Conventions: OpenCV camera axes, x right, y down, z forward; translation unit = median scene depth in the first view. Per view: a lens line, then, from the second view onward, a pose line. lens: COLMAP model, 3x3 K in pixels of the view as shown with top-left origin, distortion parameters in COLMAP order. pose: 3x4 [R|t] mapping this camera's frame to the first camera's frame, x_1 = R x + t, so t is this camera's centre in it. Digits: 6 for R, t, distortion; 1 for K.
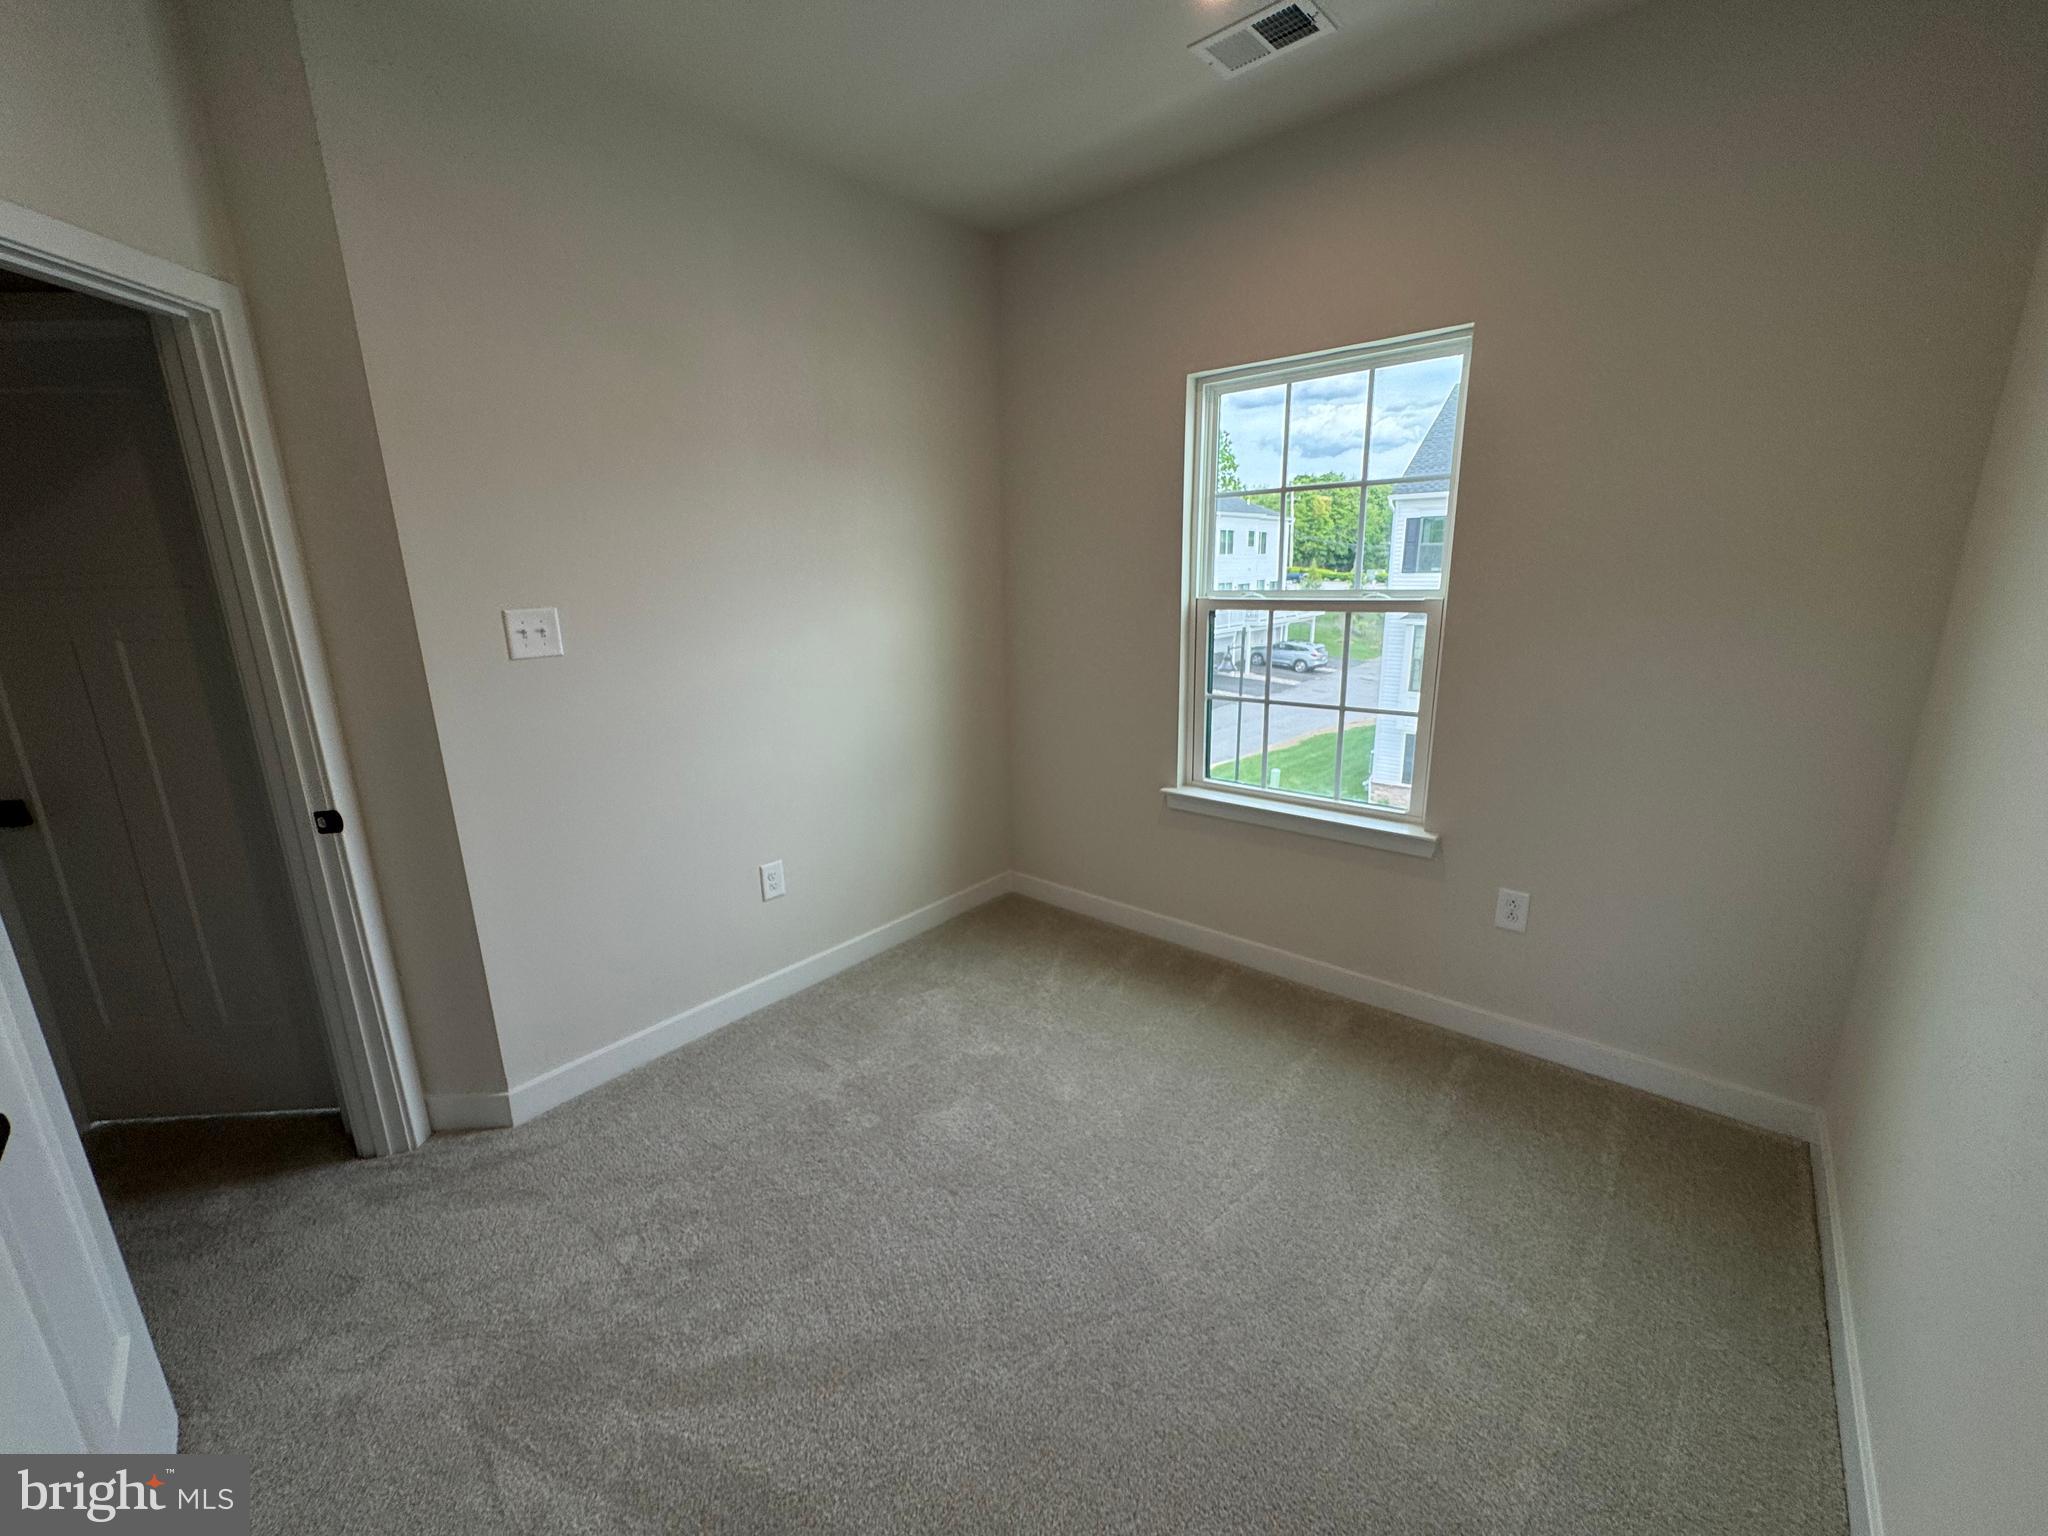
lens RADIAL K [[816.5, 0, 1024.0], [0, 816.5, 768.0], [0, 0, 1]] dist [-0.002873, 0.000144]
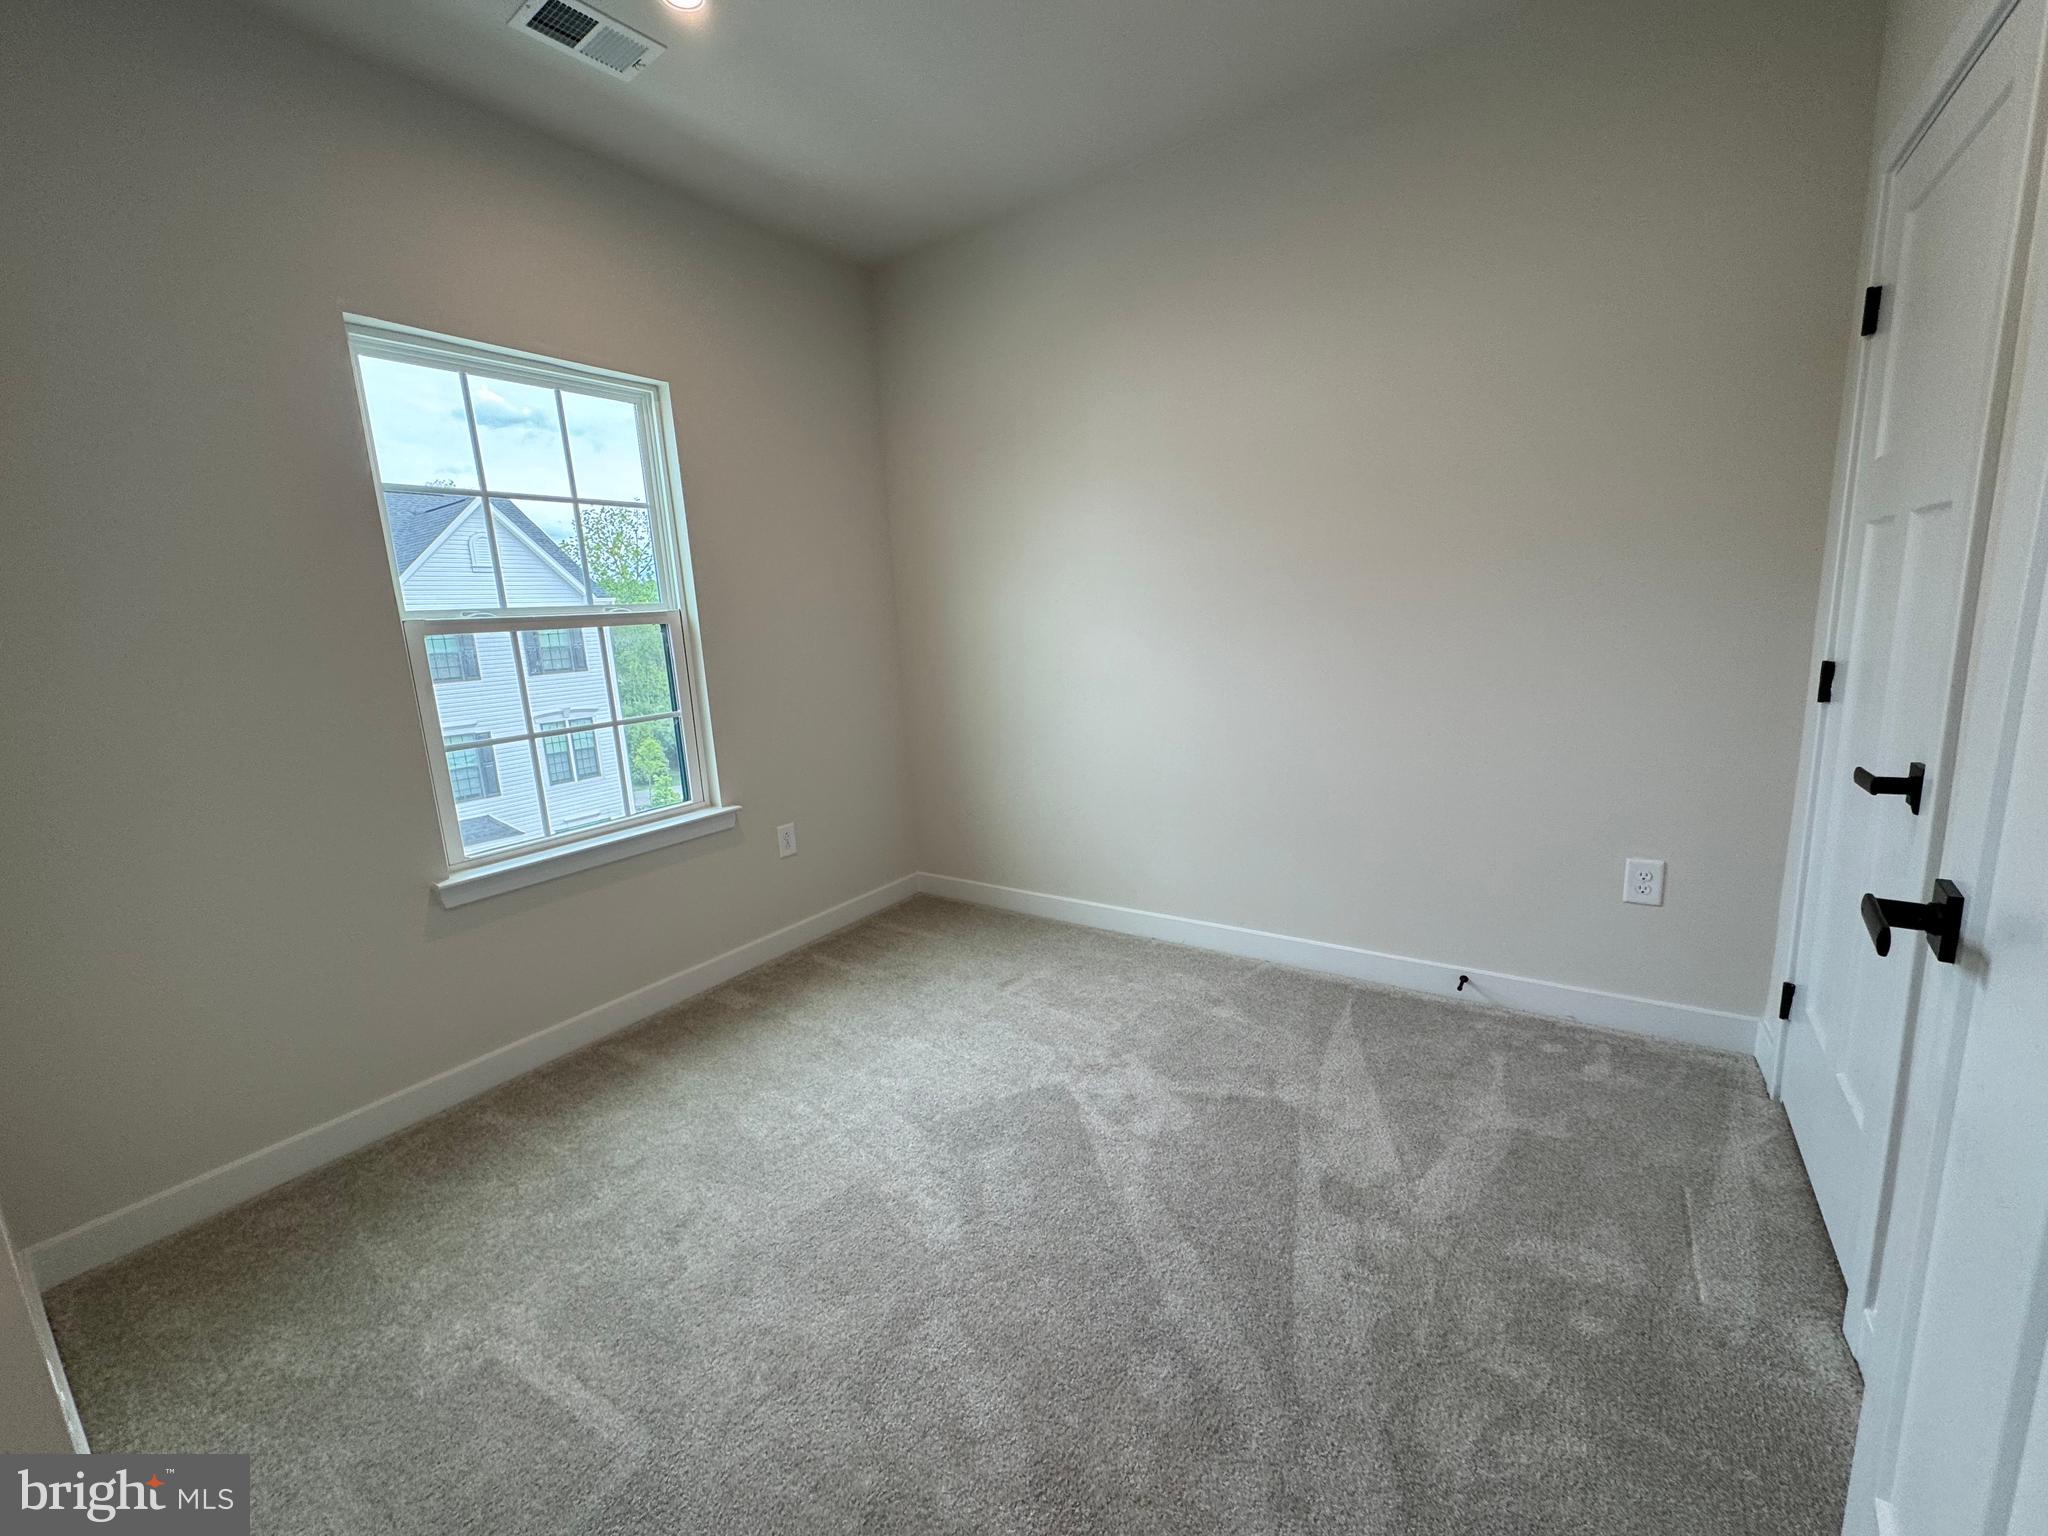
lens RADIAL K [[816.5, 0, 1024.0], [0, 816.5, 768.0], [0, 0, 1]] dist [-0.002873, 0.000144]
pose [[-0.096868, -0.152900, 0.983483, -0.663235], [0.303858, 0.936411, 0.175511, -0.046293], [-0.947780, 0.315841, -0.044248, 0.609141]]
